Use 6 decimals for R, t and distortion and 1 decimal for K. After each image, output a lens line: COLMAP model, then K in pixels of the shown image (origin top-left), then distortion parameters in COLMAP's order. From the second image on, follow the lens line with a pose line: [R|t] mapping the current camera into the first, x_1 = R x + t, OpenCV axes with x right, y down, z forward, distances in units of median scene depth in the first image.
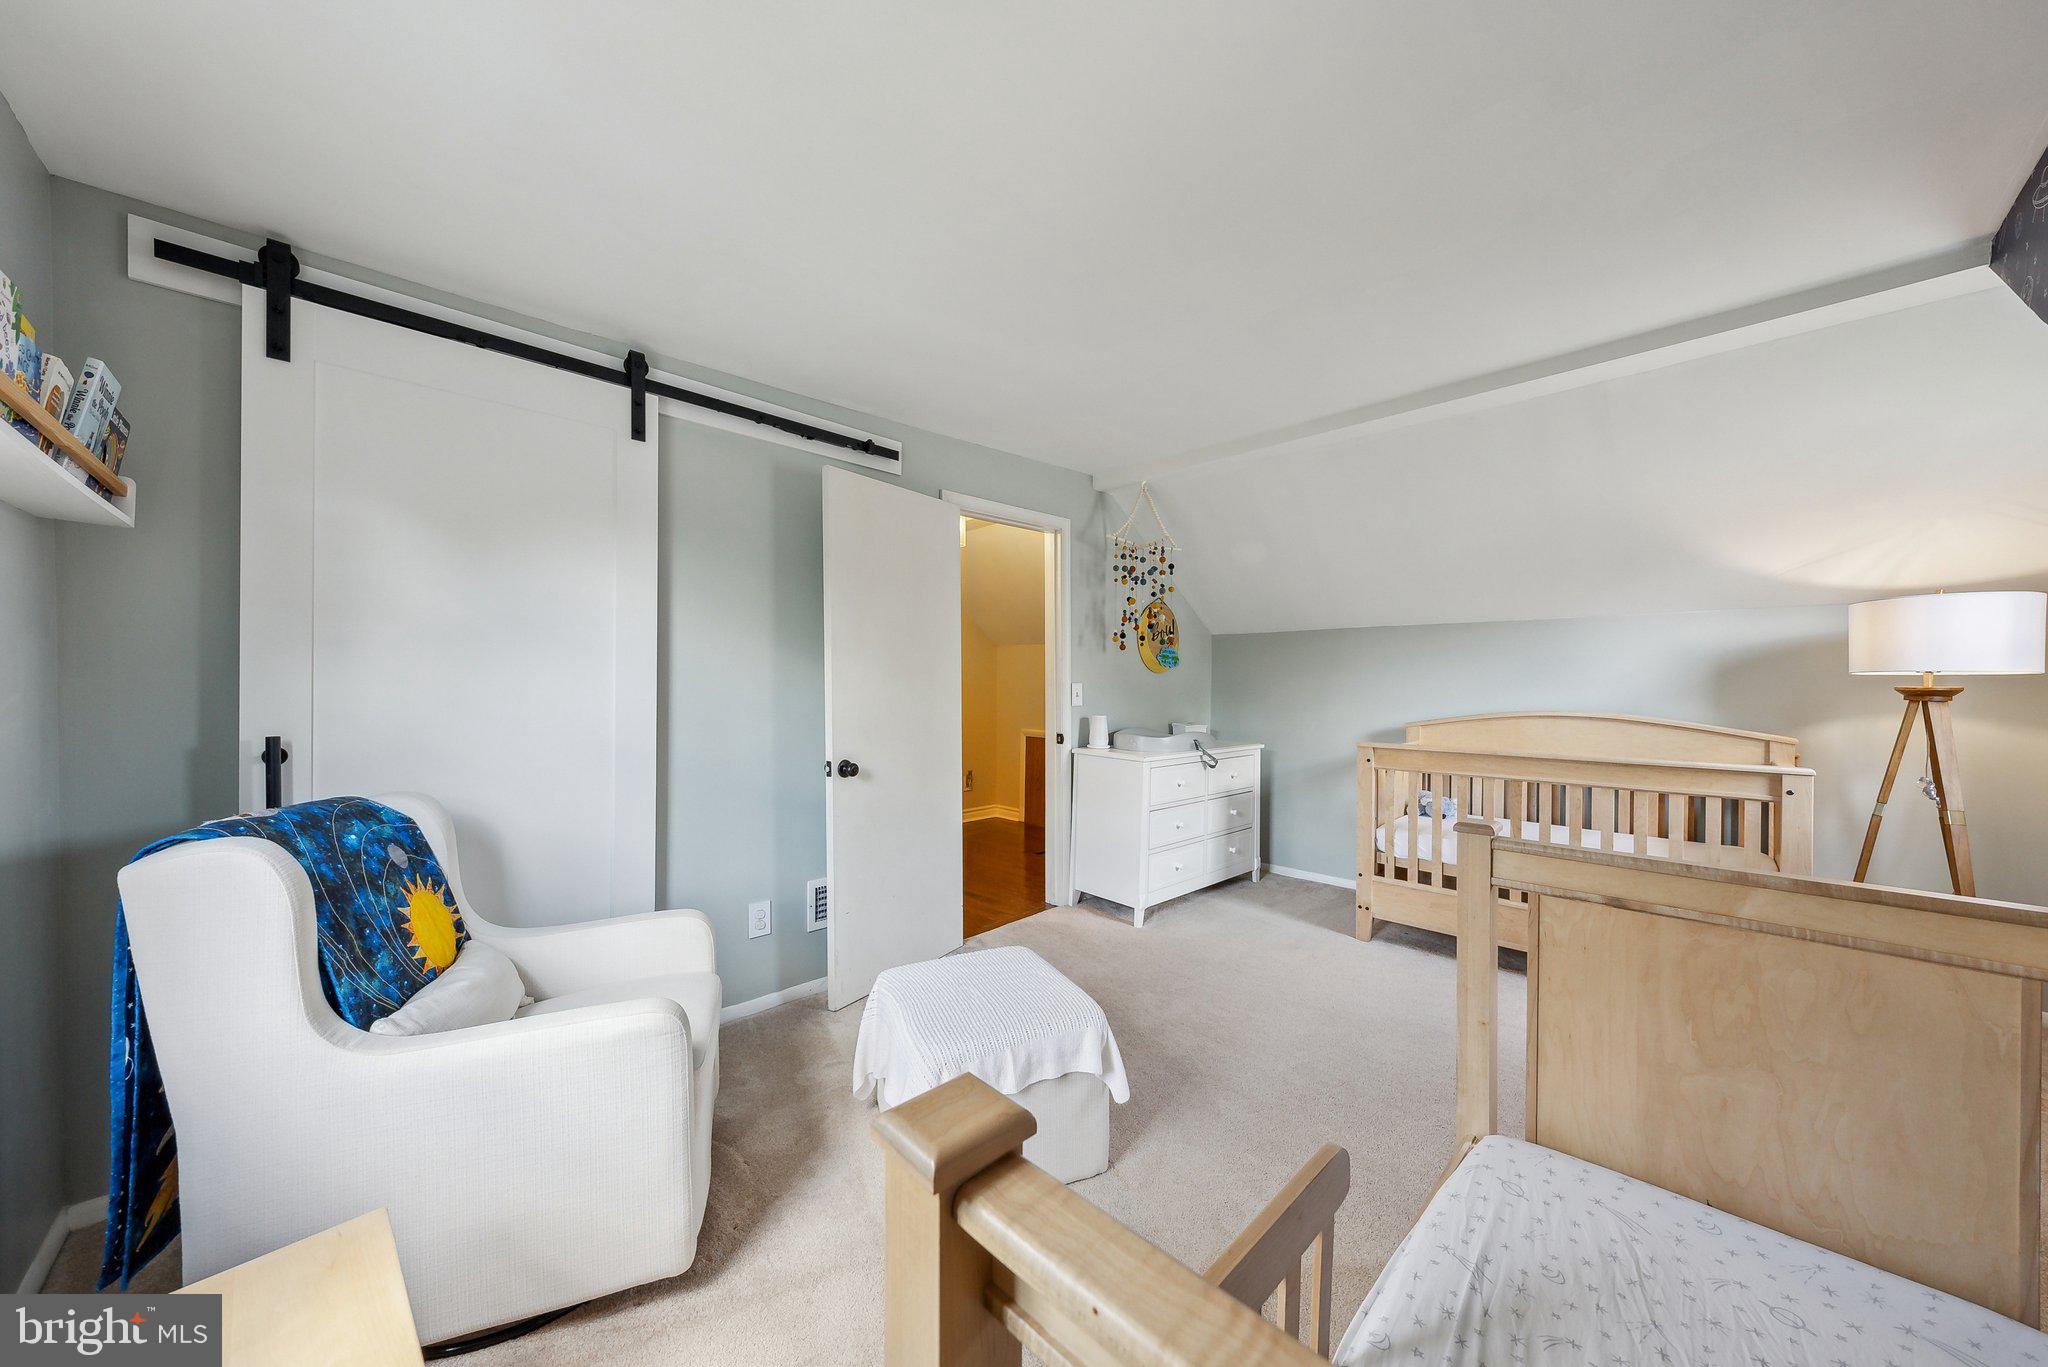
lens RADIAL K [[701.9, 0, 1022.4], [0, 701.9, 677.4], [0, 0, 1]] dist [-0.001536, -0.000089]
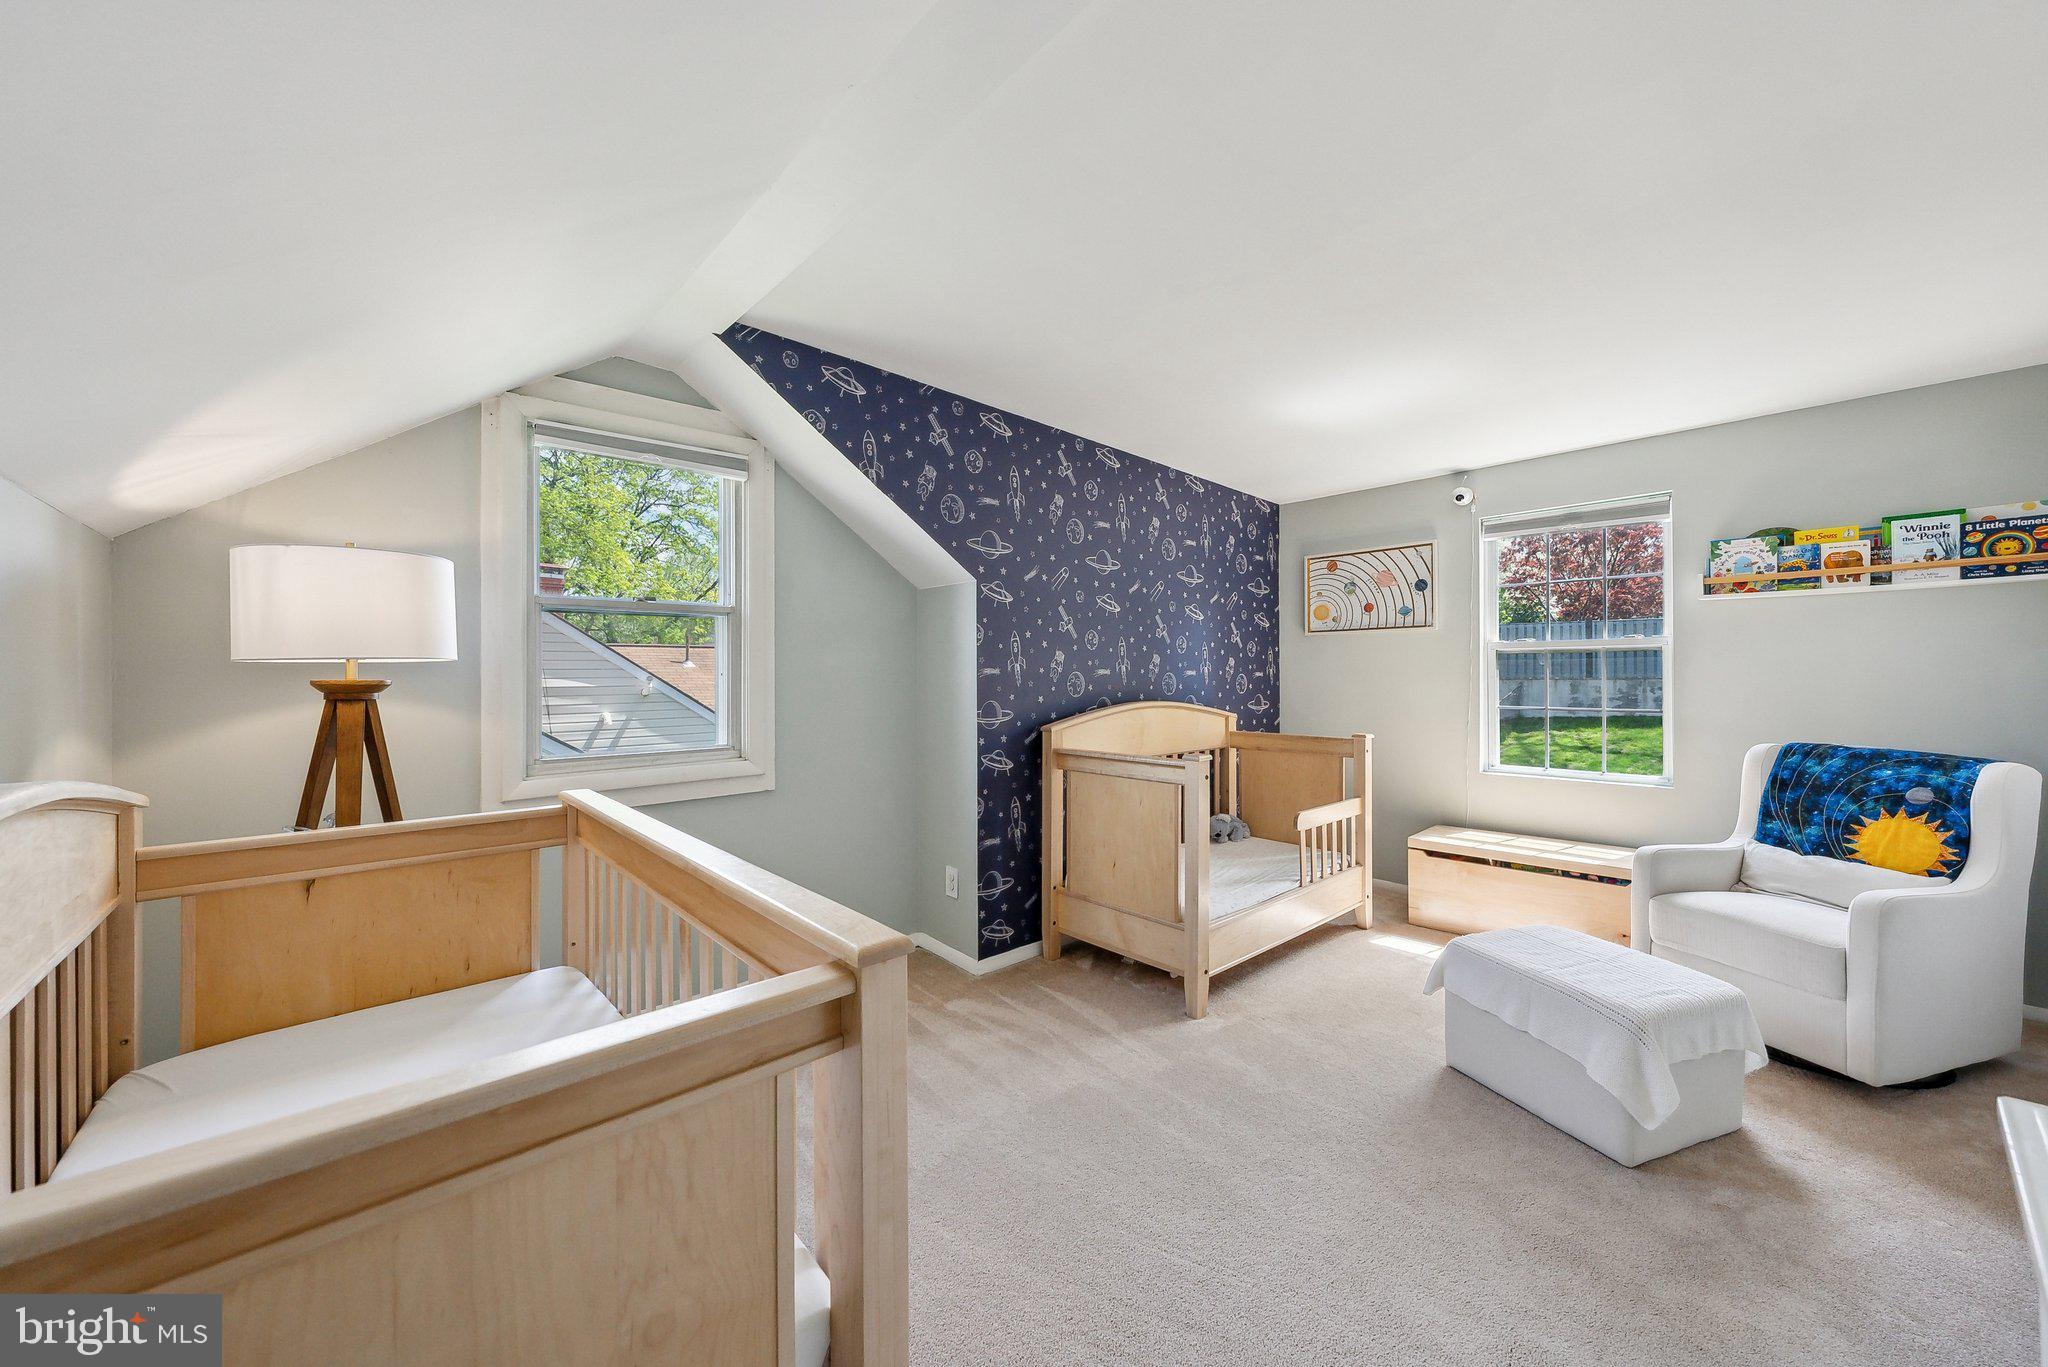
lens RADIAL K [[753.1, 0, 1039.1], [0, 753.1, 670.7], [0, 0, 1]] dist [-0.014780, 0.000161]
pose [[-0.999902, -0.011789, 0.007486, 0.472590], [-0.011894, 0.999830, -0.014084, 0.005865], [-0.007319, -0.014172, -0.999873, 1.381995]]
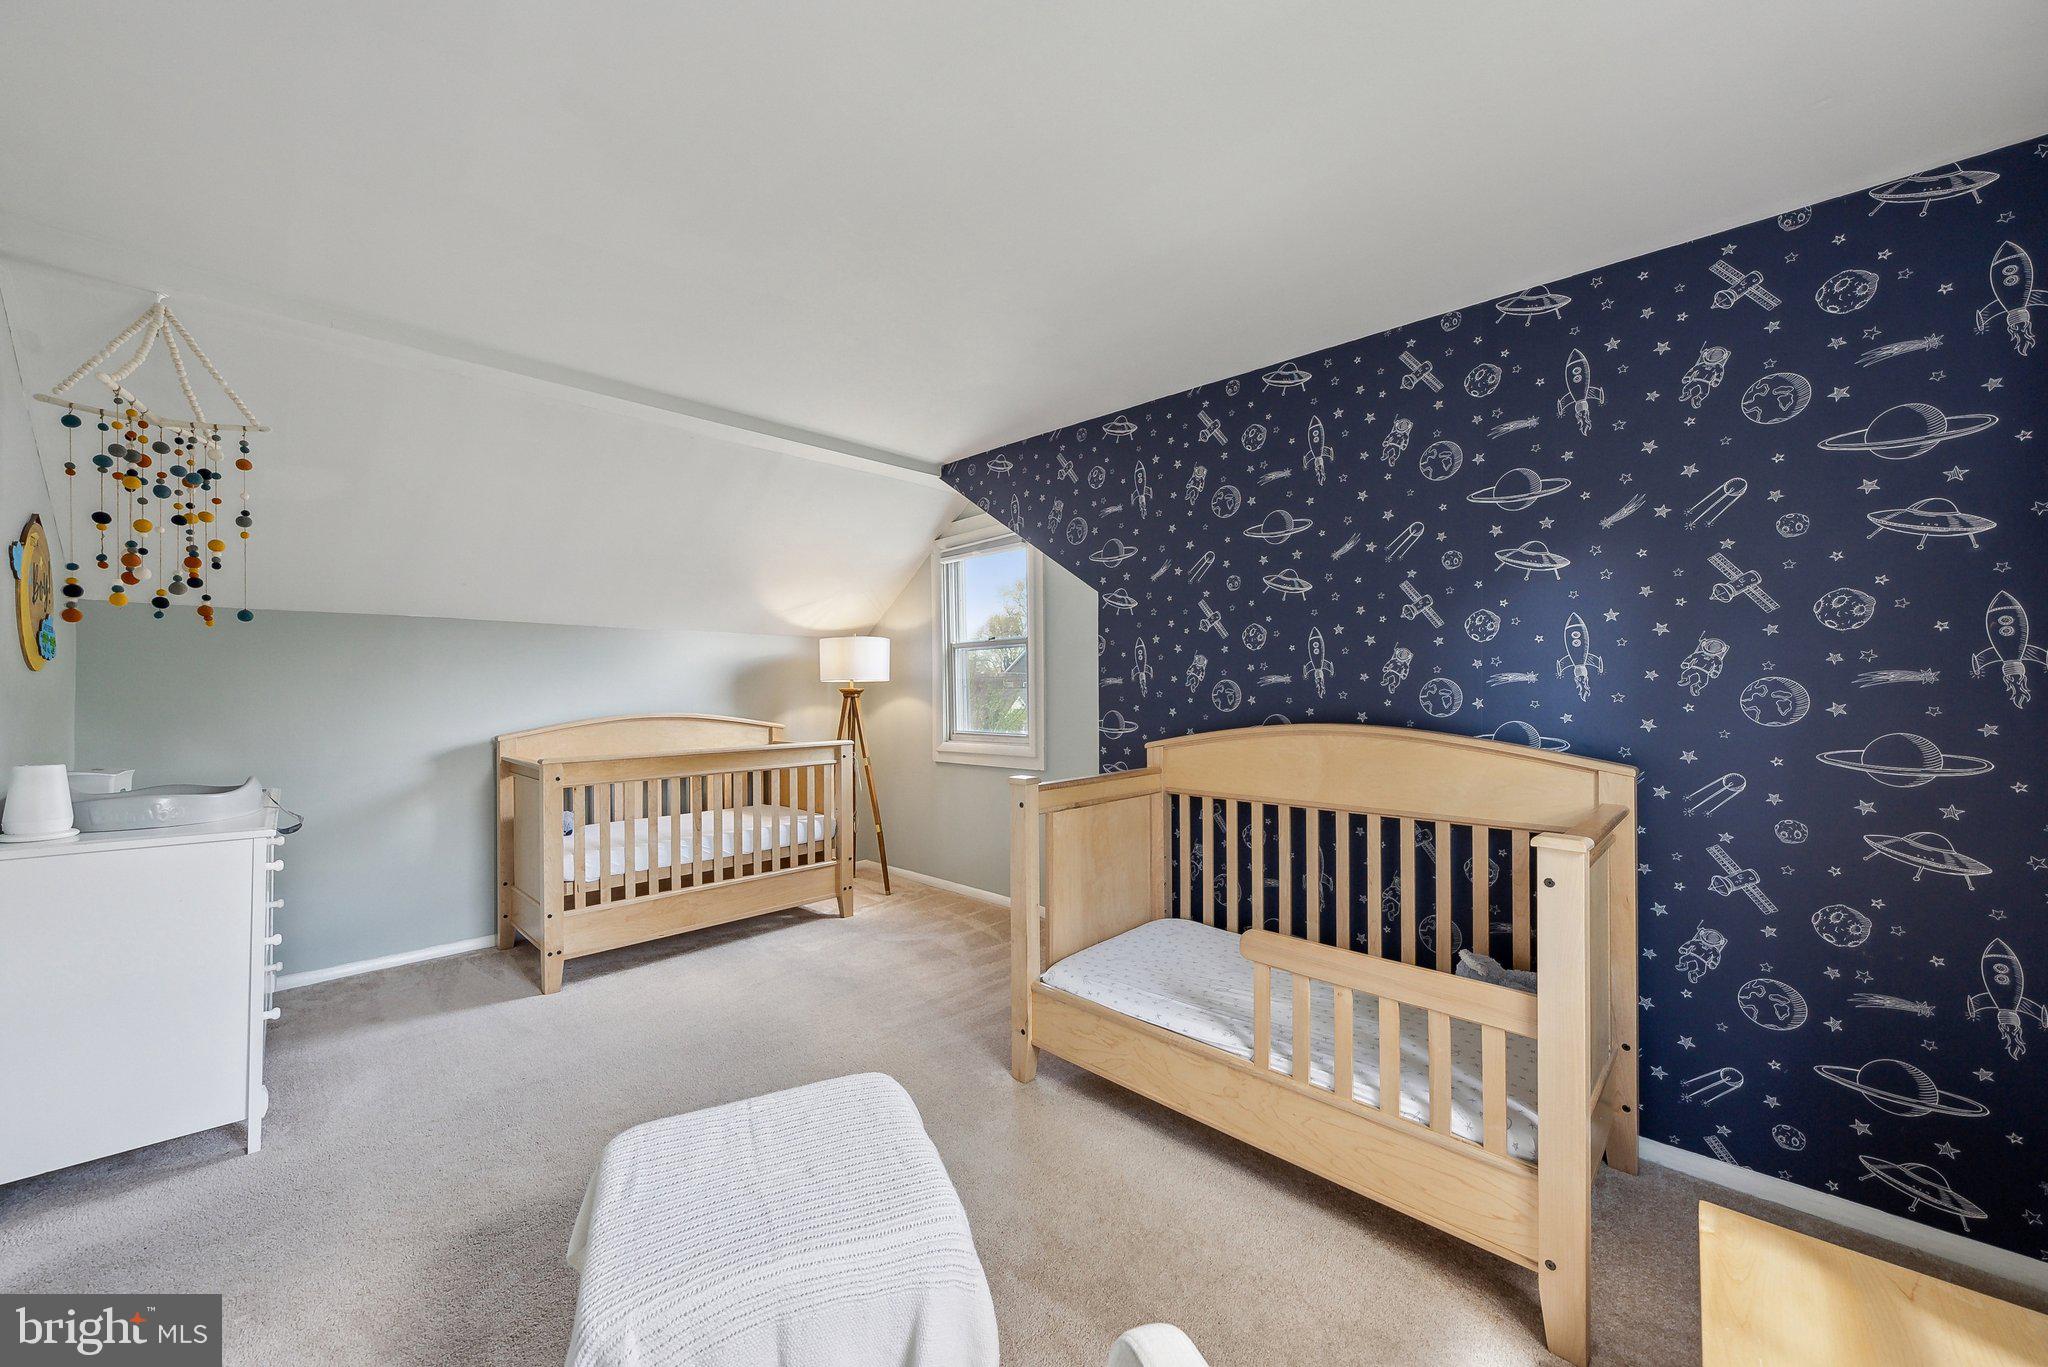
lens RADIAL K [[753.1, 0, 1036.3], [0, 753.1, 689.5], [0, 0, 1]] dist [-0.014780, 0.000161]
pose [[-0.043545, -0.010130, 0.999000, -0.476432], [-0.006991, 0.999927, 0.009835, -0.004997], [-0.999027, -0.006556, -0.043613, 0.493295]]
